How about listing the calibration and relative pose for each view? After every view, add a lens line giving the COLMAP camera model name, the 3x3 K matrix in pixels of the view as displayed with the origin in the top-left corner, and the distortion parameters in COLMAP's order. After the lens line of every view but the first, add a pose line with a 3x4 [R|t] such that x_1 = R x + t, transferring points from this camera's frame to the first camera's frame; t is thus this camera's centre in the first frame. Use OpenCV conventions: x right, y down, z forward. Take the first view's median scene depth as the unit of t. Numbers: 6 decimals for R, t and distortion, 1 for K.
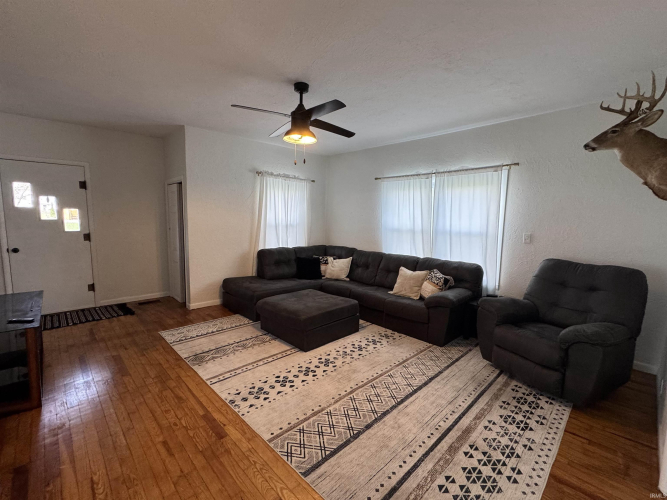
lens RADIAL K [[298.6, 0, 333.5], [0, 298.6, 250.0], [0, 0, 1]] dist [0.001300, 0.000304]
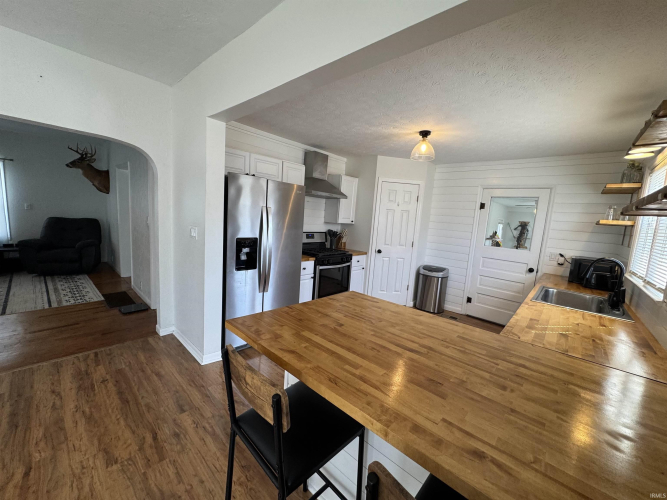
lens RADIAL K [[266.4, 0, 333.5], [0, 266.4, 250.0], [0, 0, 1]] dist [-0.002133, -0.000036]
pose [[-0.063923, -0.149862, 0.986638, -1.339395], [0.047681, 0.987073, 0.153017, 0.075243], [-0.996815, 0.056825, -0.055951, -0.846282]]
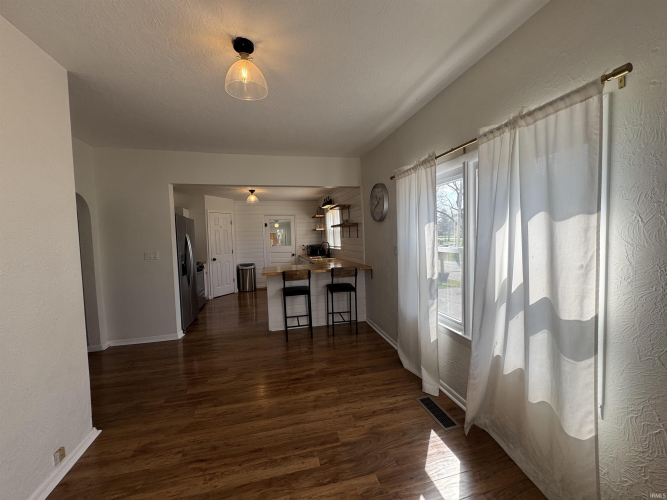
lens RADIAL K [[266.4, 0, 333.5], [0, 266.4, 250.0], [0, 0, 1]] dist [-0.002133, -0.000036]
pose [[-0.863019, -0.021027, 0.504733, -1.896986], [0.073089, 0.983424, 0.165940, -0.059428], [-0.499856, 0.180100, -0.847177, 0.312827]]
